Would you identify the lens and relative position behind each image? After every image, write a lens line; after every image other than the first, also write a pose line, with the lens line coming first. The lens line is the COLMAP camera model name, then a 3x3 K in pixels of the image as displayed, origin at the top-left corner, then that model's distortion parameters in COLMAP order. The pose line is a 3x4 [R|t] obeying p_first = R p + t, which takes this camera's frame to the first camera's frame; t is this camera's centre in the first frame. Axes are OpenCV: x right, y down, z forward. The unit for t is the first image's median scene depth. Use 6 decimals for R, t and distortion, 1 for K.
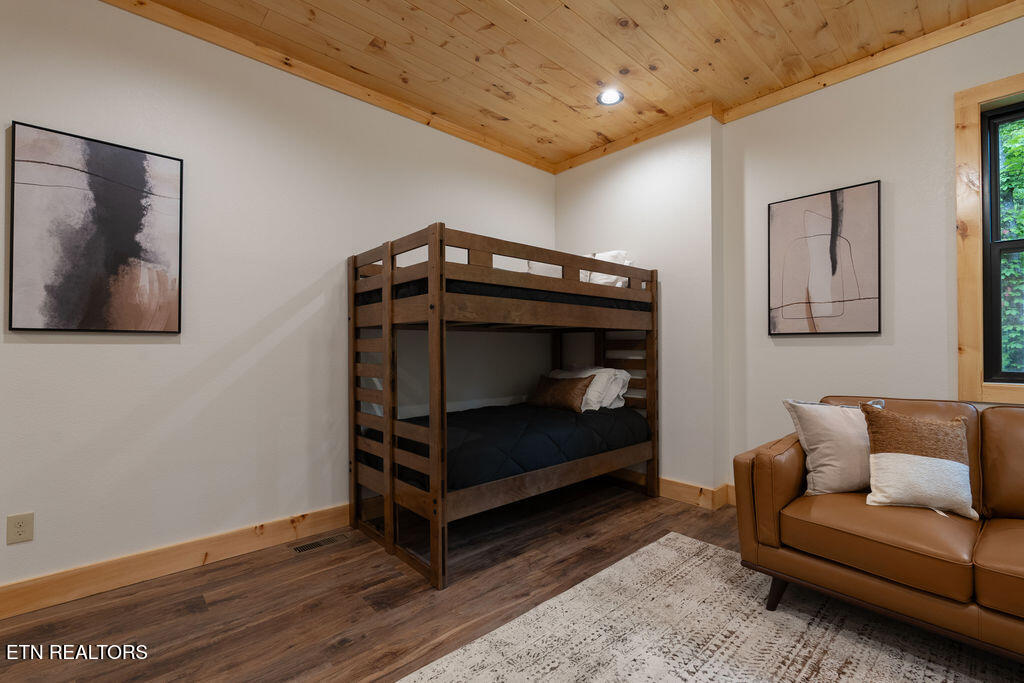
lens RADIAL K [[450.4, 0, 510.2], [0, 450.4, 342.6], [0, 0, 1]] dist [-0.005570, -0.000163]
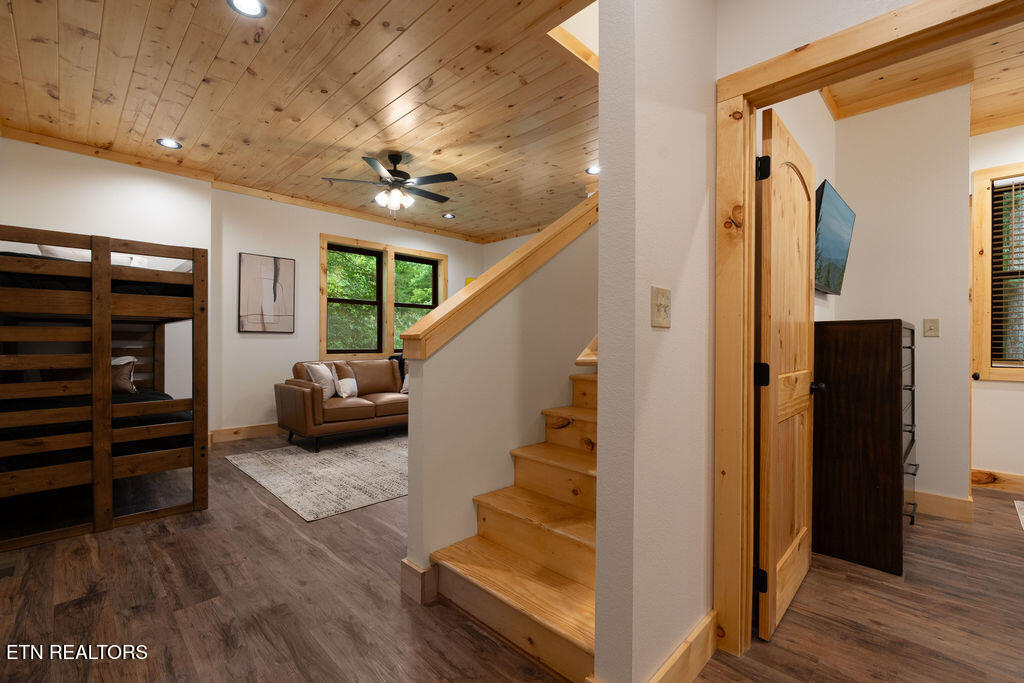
lens RADIAL K [[450.4, 0, 512.4], [0, 450.4, 341.2], [0, 0, 1]] dist [-0.005570, -0.000163]
pose [[-0.057300, 0.001772, 0.998355, -1.498360], [-0.018418, 0.999826, -0.002832, 0.006187], [-0.998187, -0.018550, -0.057258, 0.114092]]
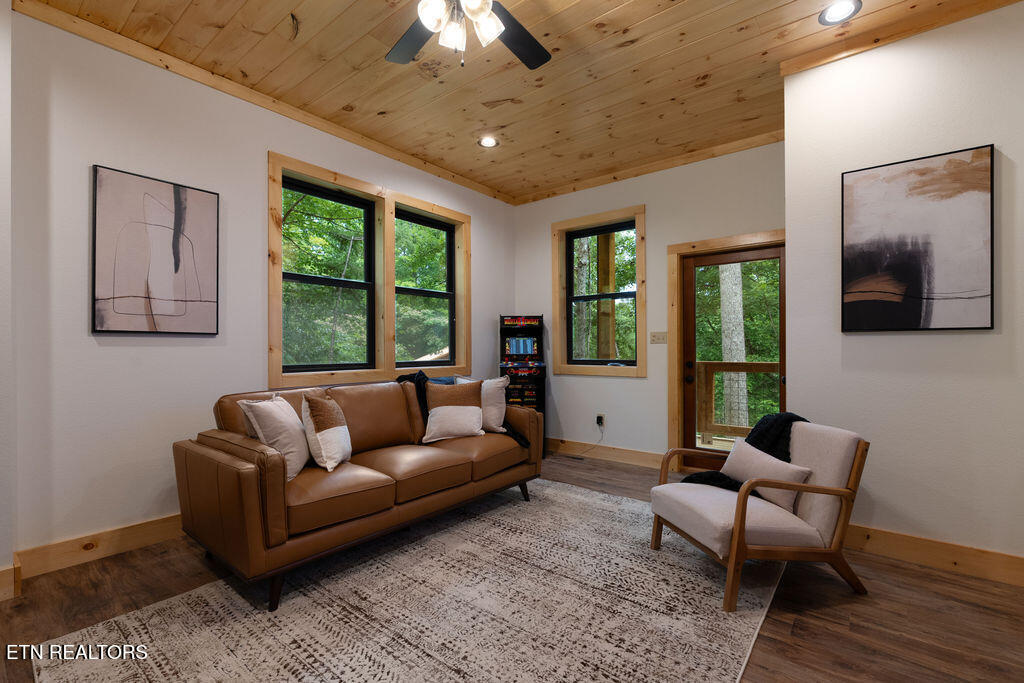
lens RADIAL K [[450.4, 0, 509.0], [0, 450.4, 348.7], [0, 0, 1]] dist [-0.005570, -0.000163]
pose [[-0.161461, -0.000714, 0.986879, -0.409877], [-0.009383, 0.999956, -0.000812, 0.007645], [-0.986834, -0.009391, -0.161460, 0.540655]]
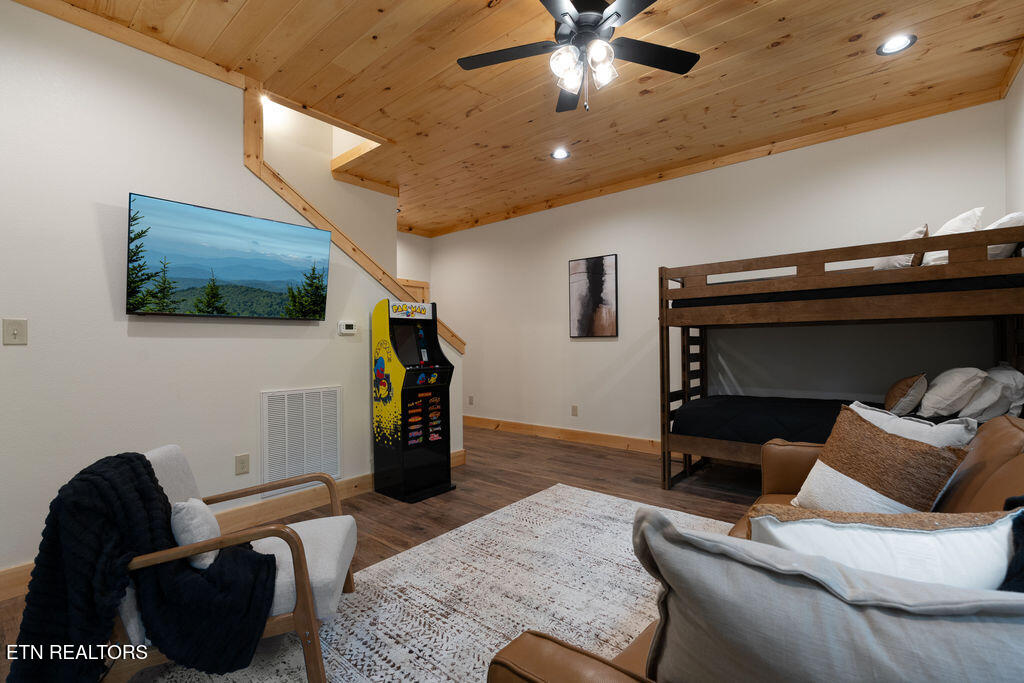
lens RADIAL K [[450.4, 0, 498.3], [0, 450.4, 341.3], [0, 0, 1]] dist [-0.005570, -0.000163]
pose [[0.120547, -0.007069, -0.992682, 1.301707], [0.023057, 0.999725, -0.004319, -0.001618], [0.992440, -0.022368, 0.120677, 0.192099]]
